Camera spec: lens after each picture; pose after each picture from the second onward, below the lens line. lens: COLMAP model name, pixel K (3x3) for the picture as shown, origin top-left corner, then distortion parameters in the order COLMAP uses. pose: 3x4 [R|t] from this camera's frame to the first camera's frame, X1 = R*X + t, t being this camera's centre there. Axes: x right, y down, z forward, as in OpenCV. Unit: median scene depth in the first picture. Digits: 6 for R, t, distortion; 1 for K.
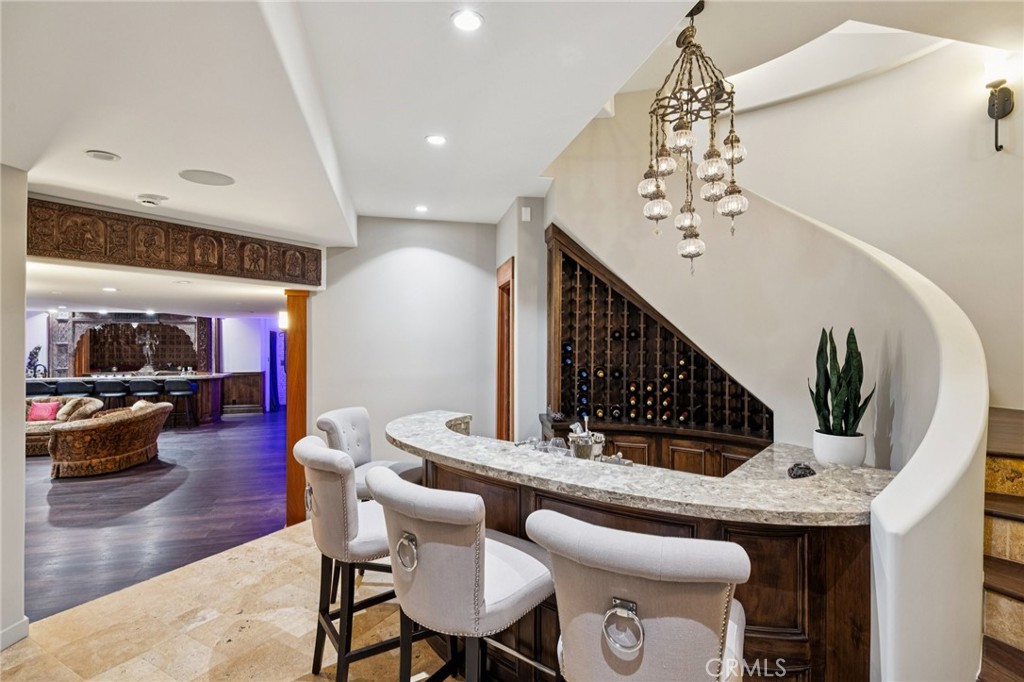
lens RADIAL K [[486.6, 0, 516.6], [0, 486.6, 337.9], [0, 0, 1]] dist [-0.005140, 0.000102]
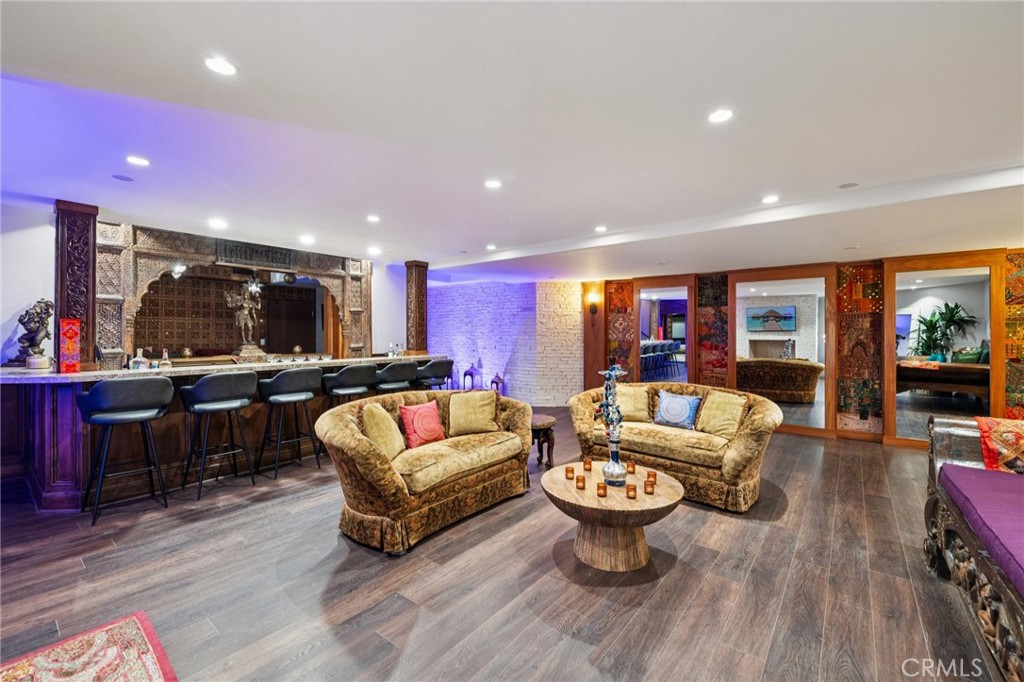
lens RADIAL K [[429.0, 0, 511.7], [0, 429.0, 333.8], [0, 0, 1]] dist [0.002040, 0.000053]
pose [[0.805427, -0.000886, 0.592694, -0.870192], [-0.001402, 0.999993, 0.003400, 0.044441], [-0.592693, -0.003569, 0.805420, 0.439191]]
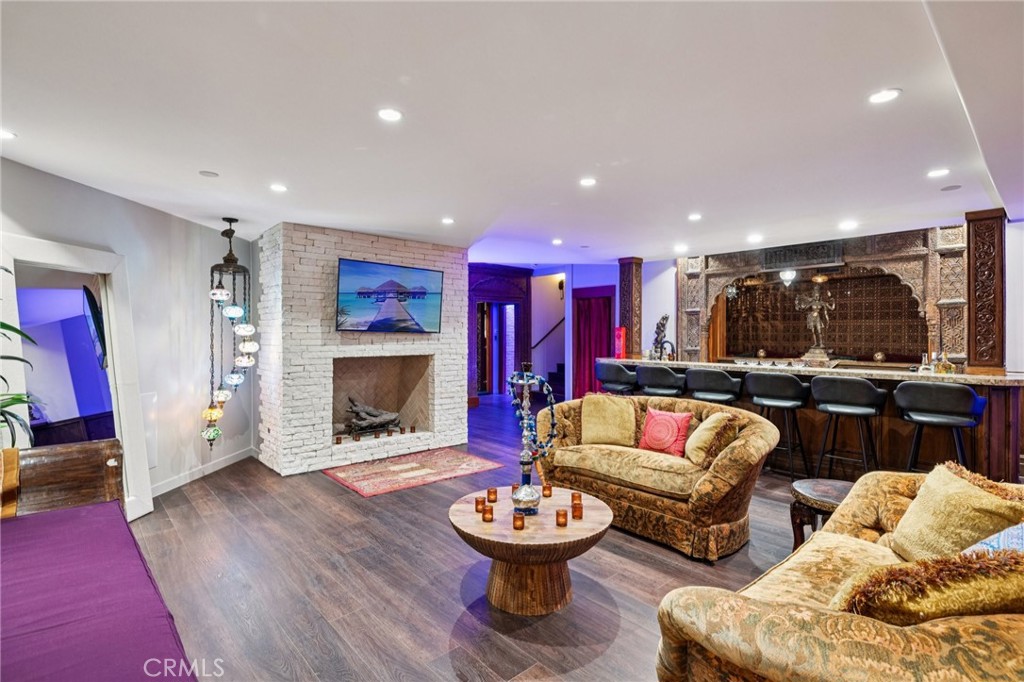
lens RADIAL K [[486.6, 0, 518.0], [0, 486.6, 330.9], [0, 0, 1]] dist [-0.005140, 0.000102]
pose [[0.459946, -0.006515, -0.887923, -0.464271], [-0.000662, 0.999970, -0.007680, 0.044358], [0.887947, 0.004120, 0.459928, 0.489045]]
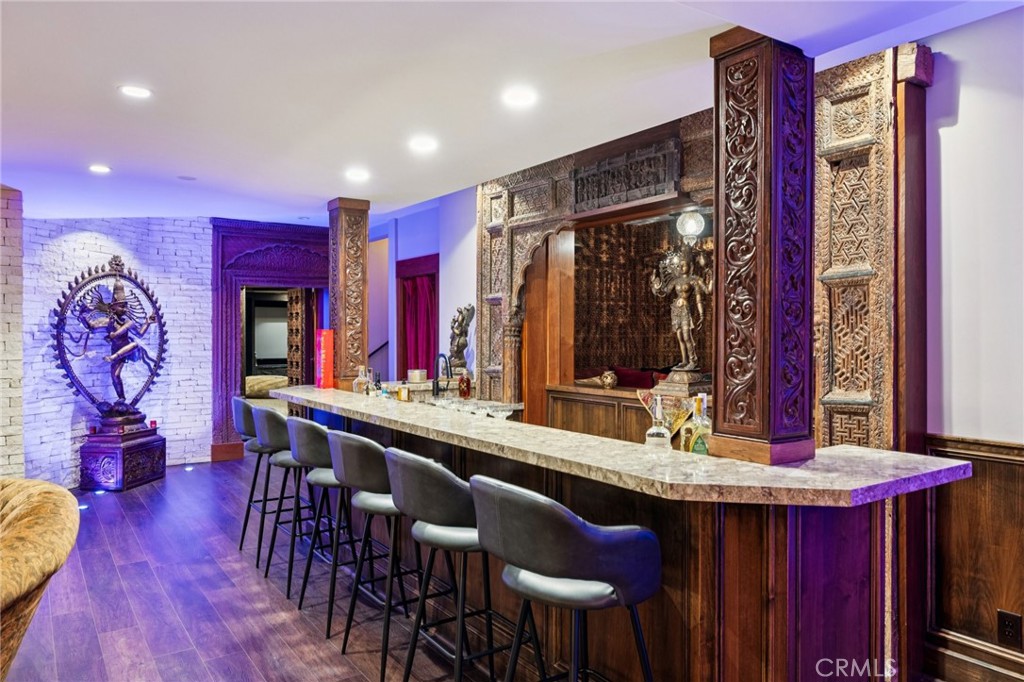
lens RADIAL K [[707.3, 0, 509.5], [0, 707.3, 336.8], [0, 0, 1]] dist [0.001820, 0.001224]
pose [[0.334345, 0.003036, -0.942446, -0.456507], [0.003100, 0.999986, 0.004321, 0.038145], [0.942446, -0.004367, 0.334331, 0.839160]]
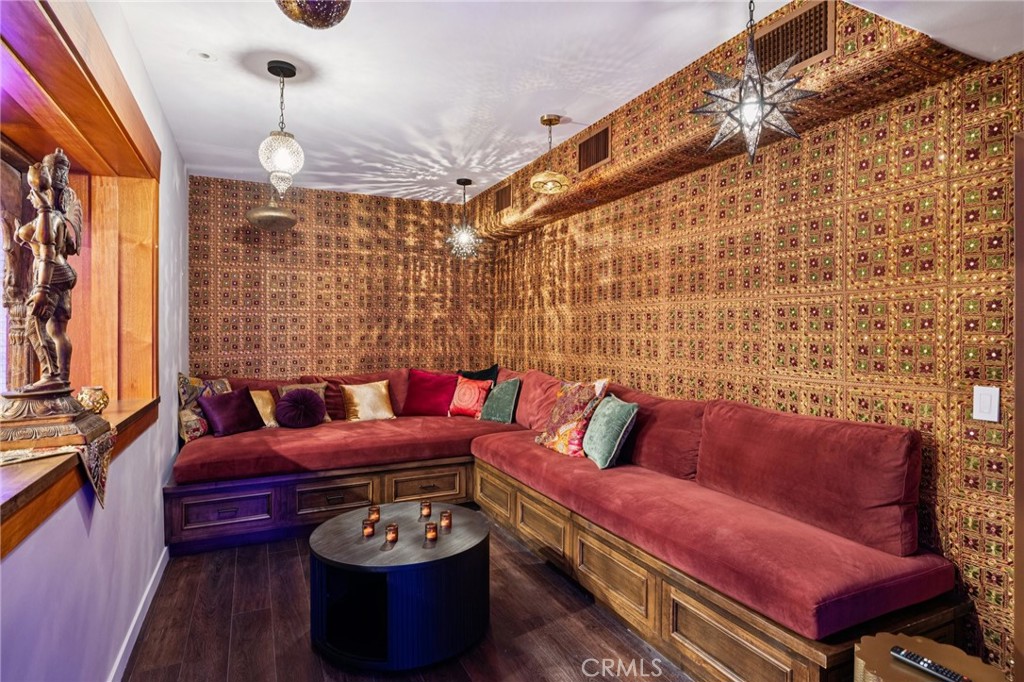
lens RADIAL K [[552.3, 0, 514.6], [0, 552.3, 336.6], [0, 0, 1]] dist [0.001253, 0.000059]
pose [[0.185457, 0.008376, -0.982617, -0.623584], [-0.000810, 0.999965, 0.008371, 0.040066], [0.982652, -0.000757, 0.185457, 1.193578]]
